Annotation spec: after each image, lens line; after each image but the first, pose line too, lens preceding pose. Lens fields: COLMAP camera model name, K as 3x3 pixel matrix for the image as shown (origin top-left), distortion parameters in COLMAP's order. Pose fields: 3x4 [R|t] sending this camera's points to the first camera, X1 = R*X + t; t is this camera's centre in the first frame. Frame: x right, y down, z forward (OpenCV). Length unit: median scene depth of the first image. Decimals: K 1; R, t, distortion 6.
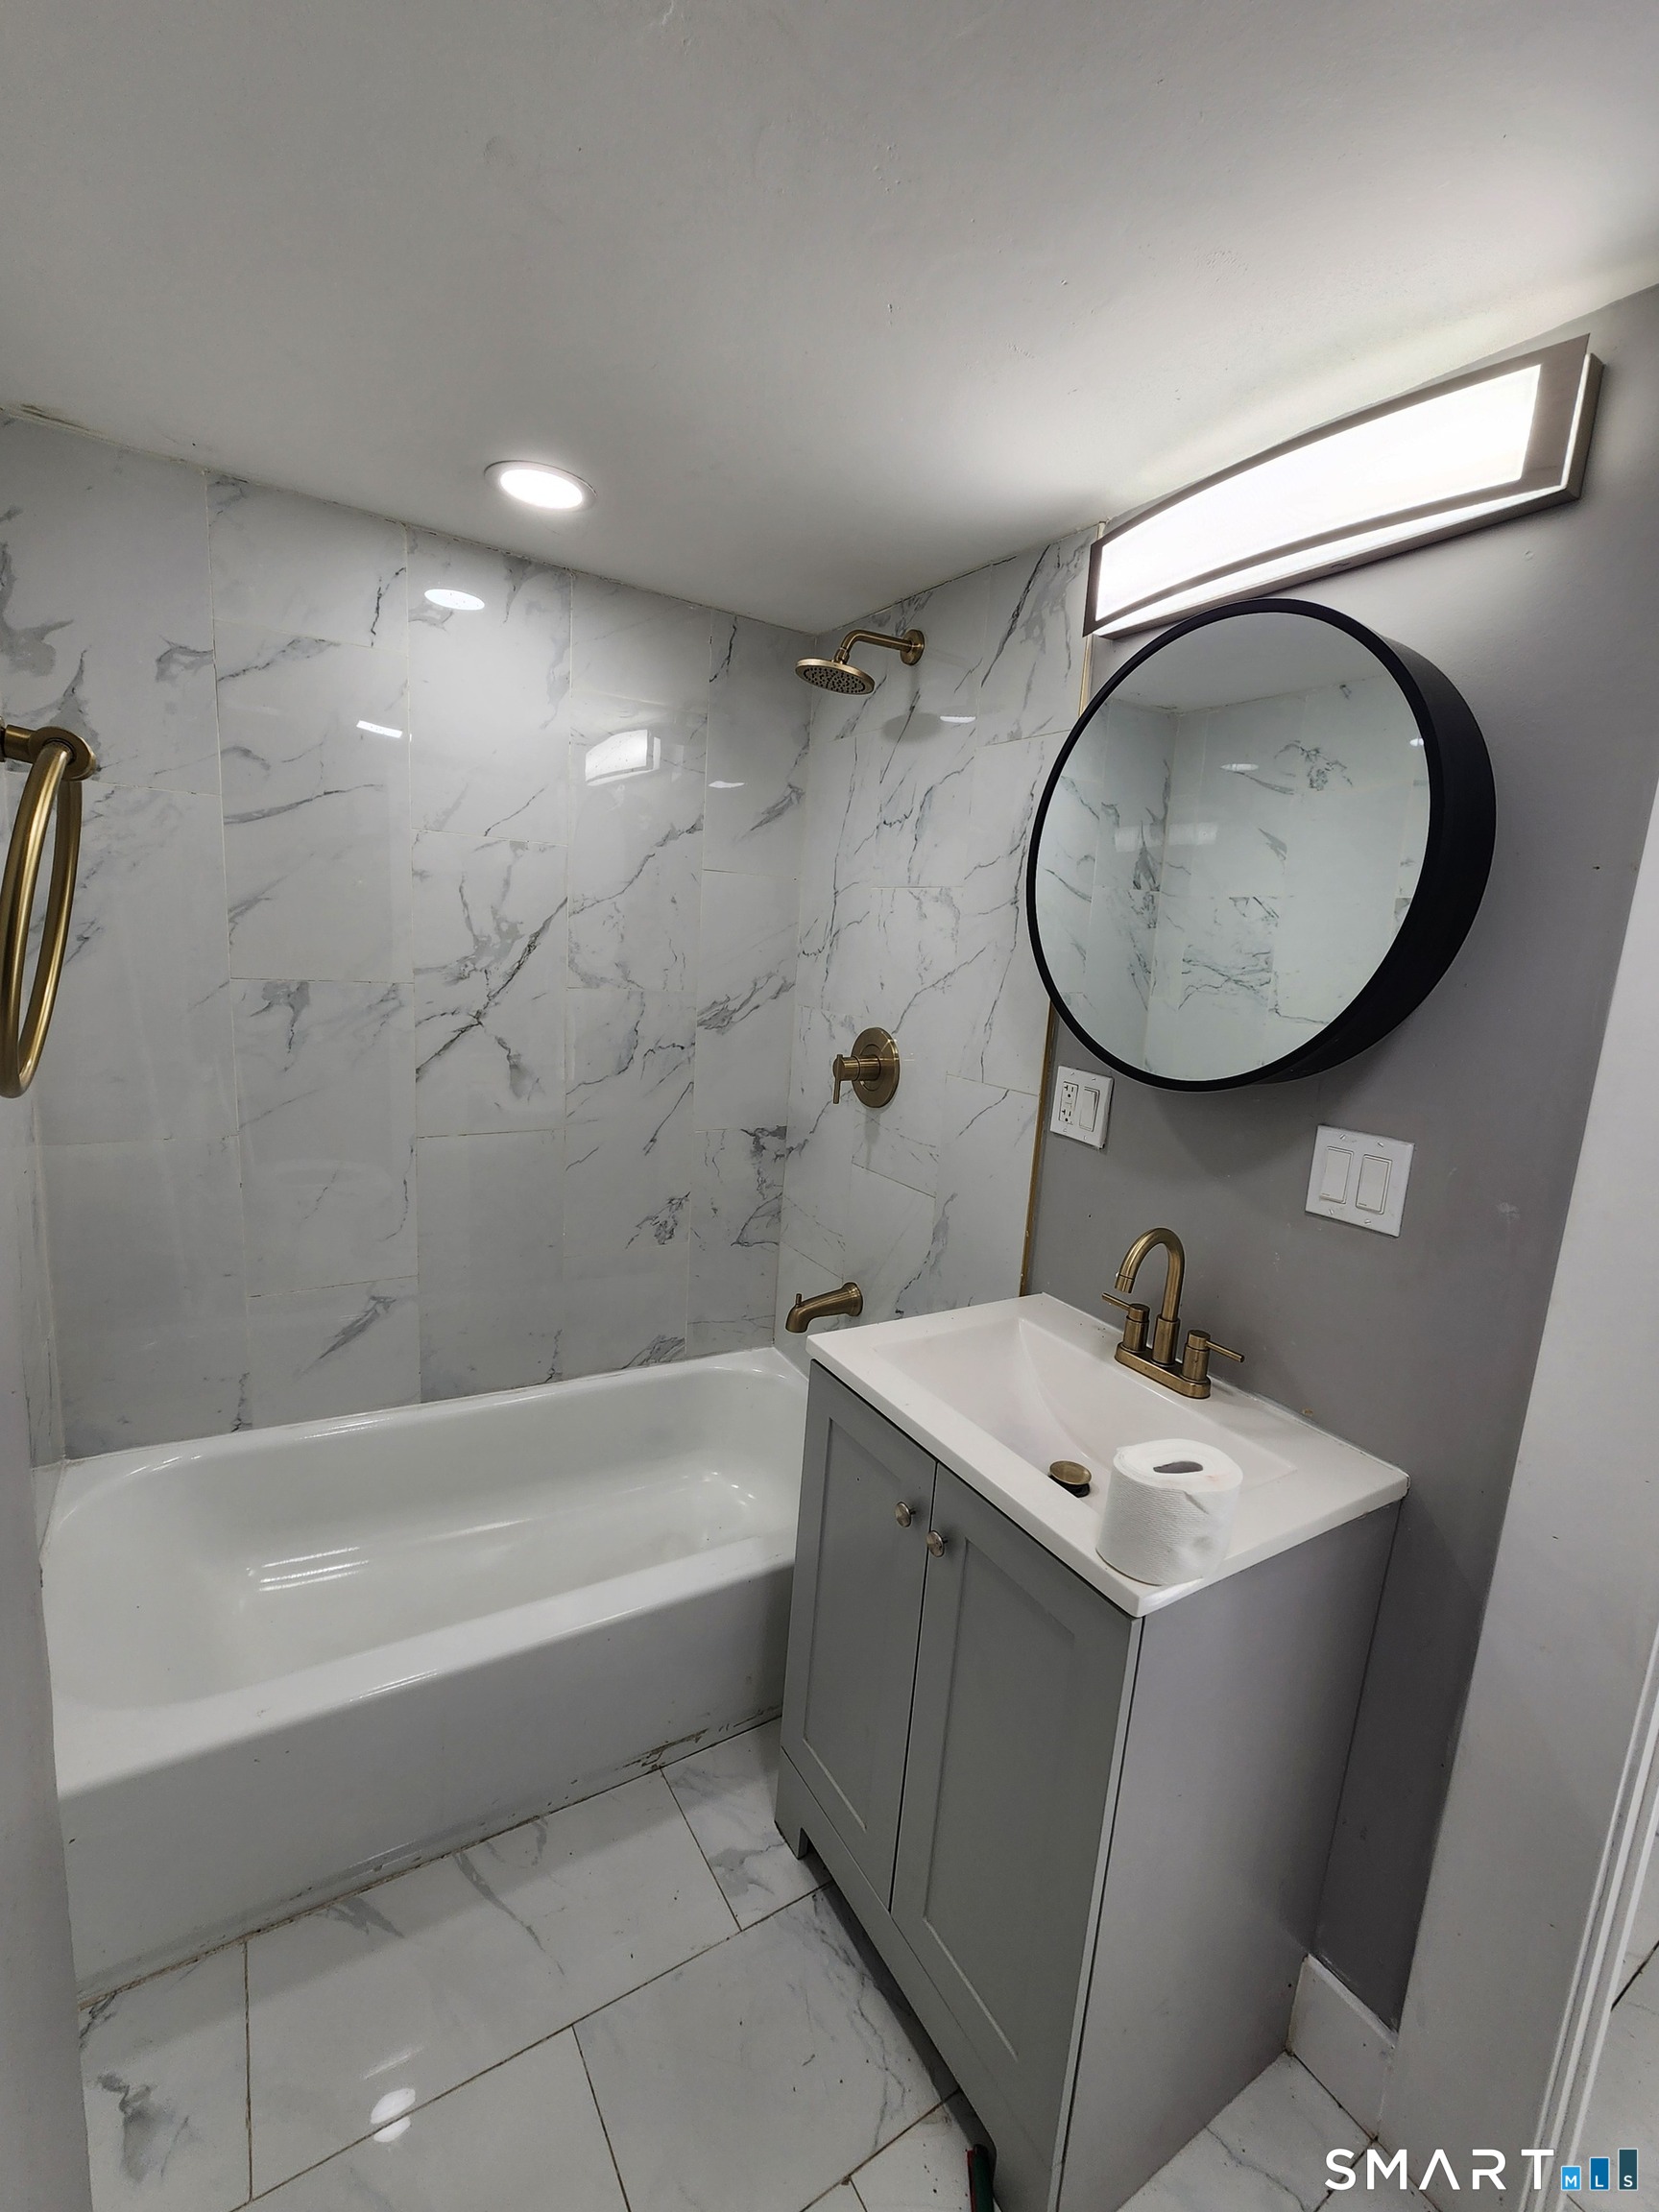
lens RADIAL K [[938.6, 0, 824.7], [0, 938.6, 1101.0], [0, 0, 1]] dist [0.000559, 0.000936]
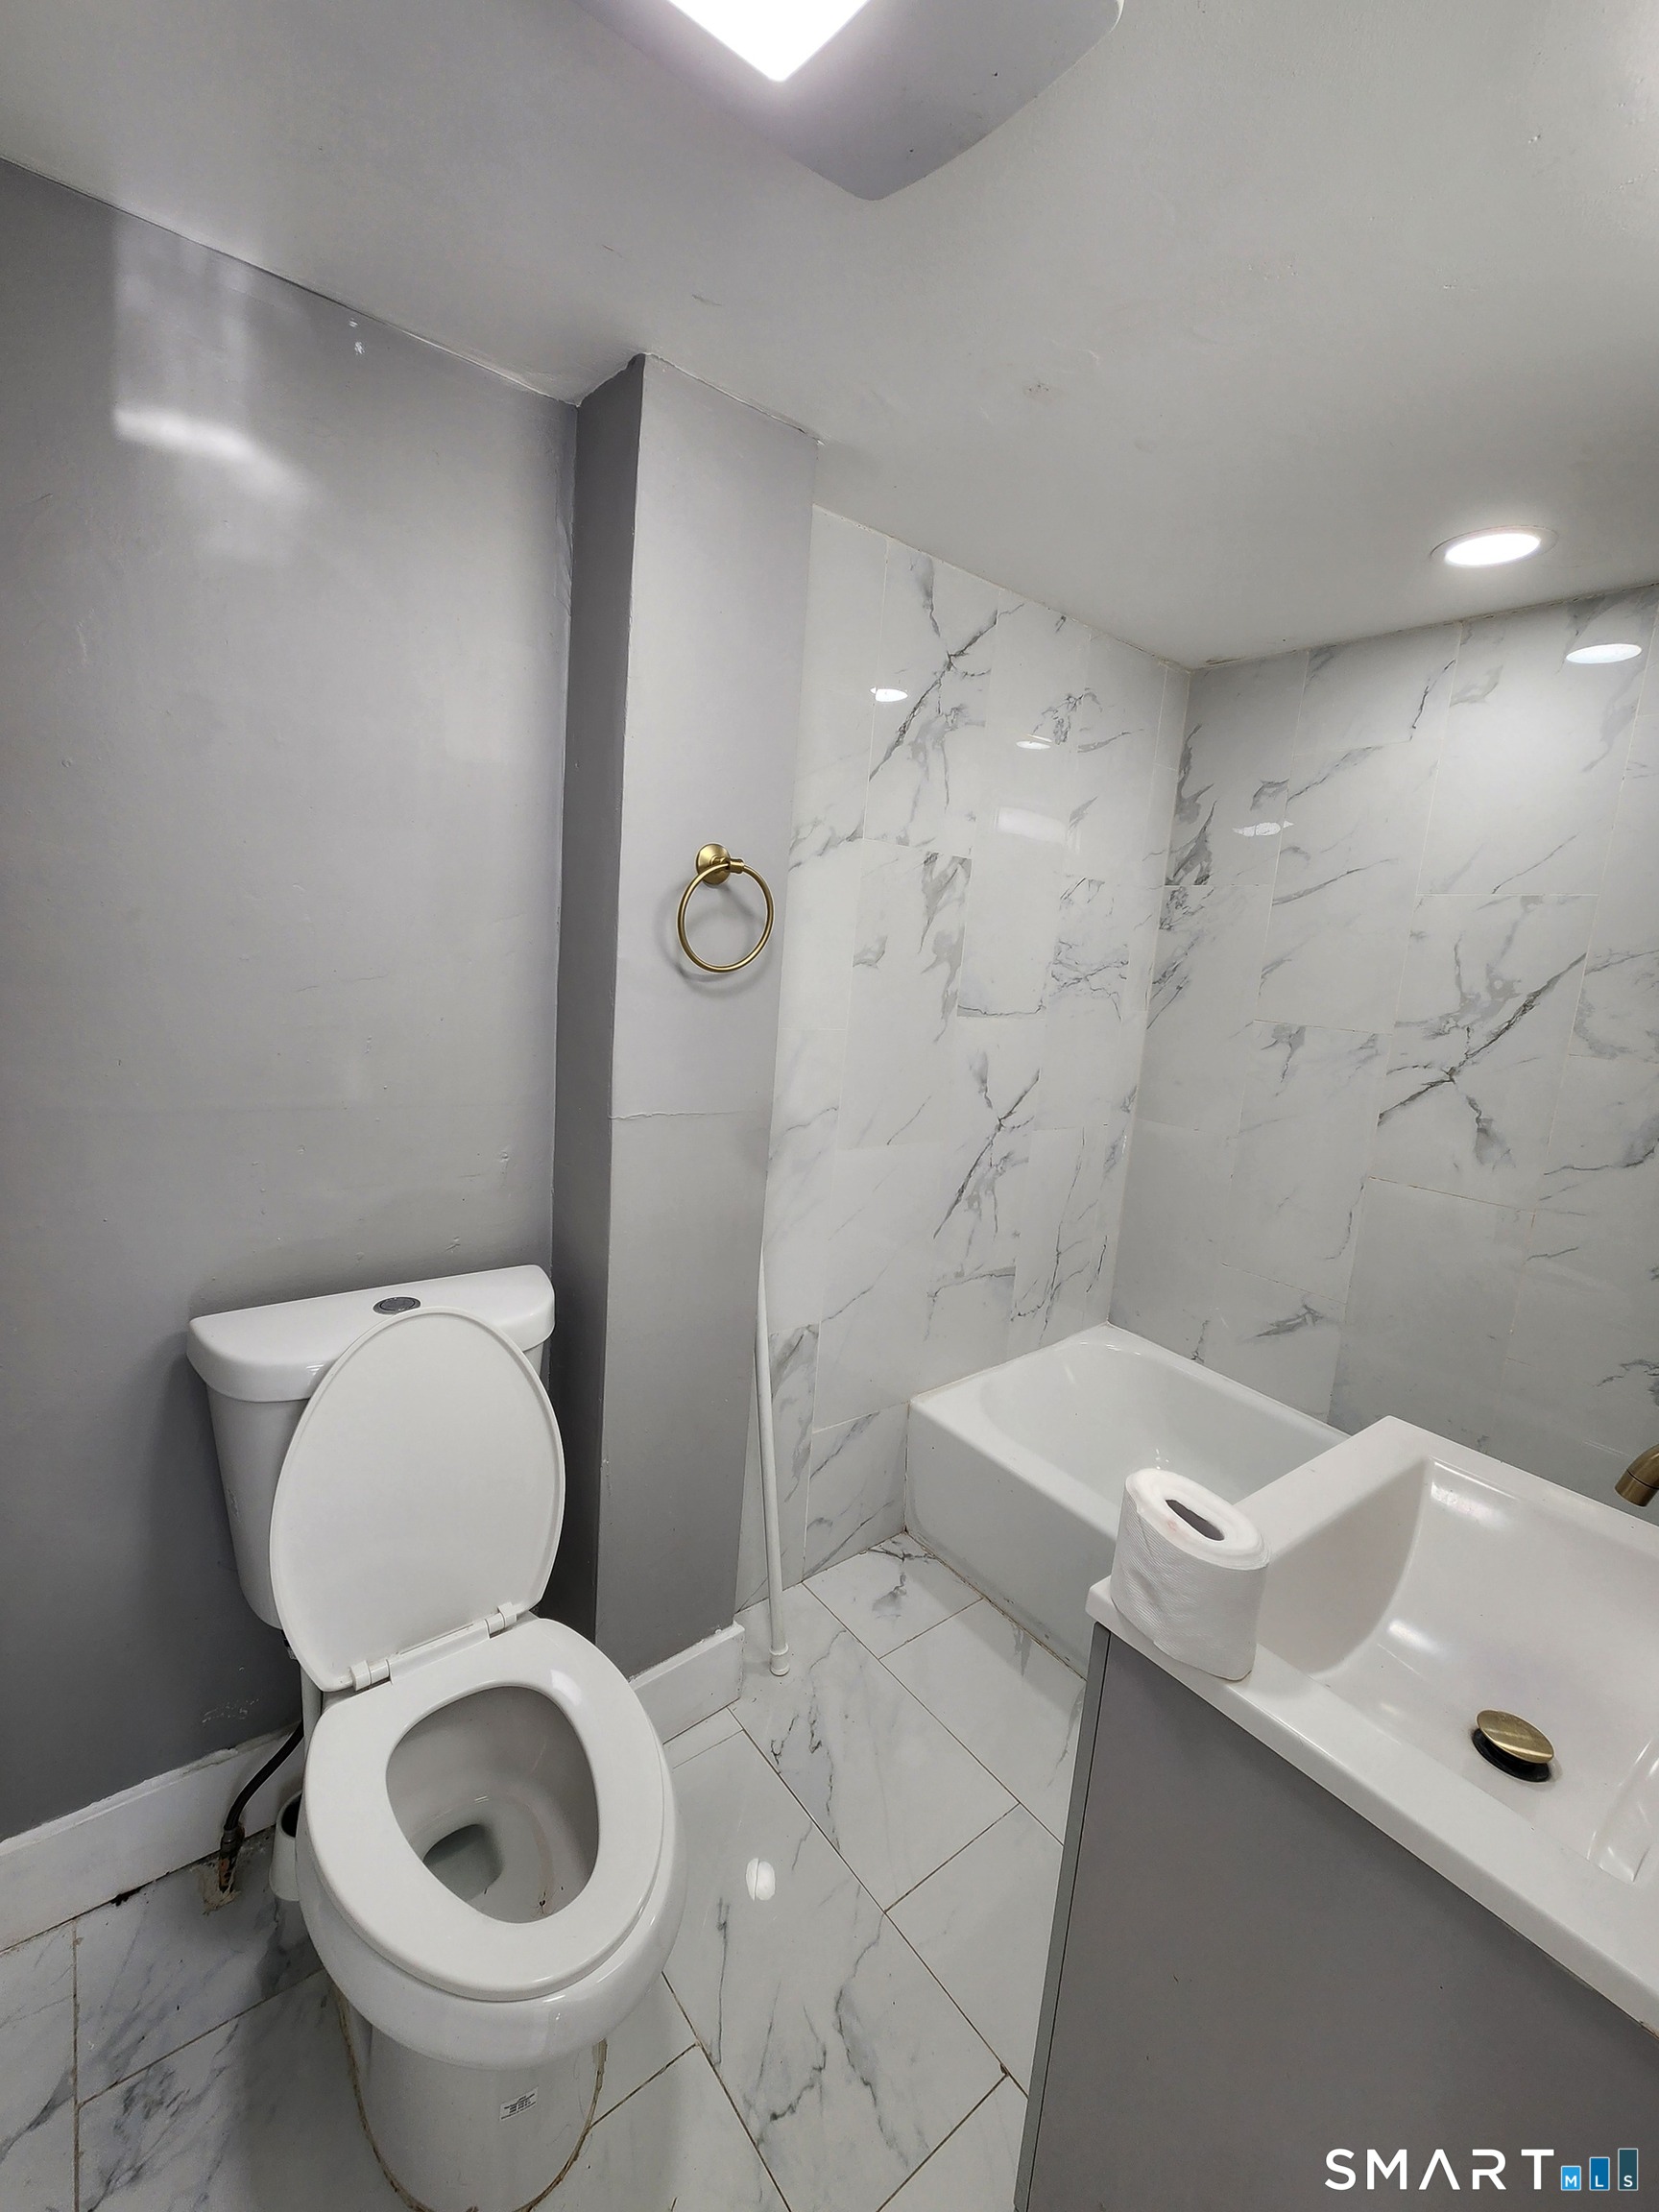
lens RADIAL K [[938.6, 0, 824.7], [0, 938.6, 1101.0], [0, 0, 1]] dist [0.000559, 0.000936]
pose [[0.108744, 0.105450, -0.988461, 0.558915], [-0.236006, 0.968666, 0.077374, 0.018697], [0.965648, 0.224869, 0.130224, 0.239046]]
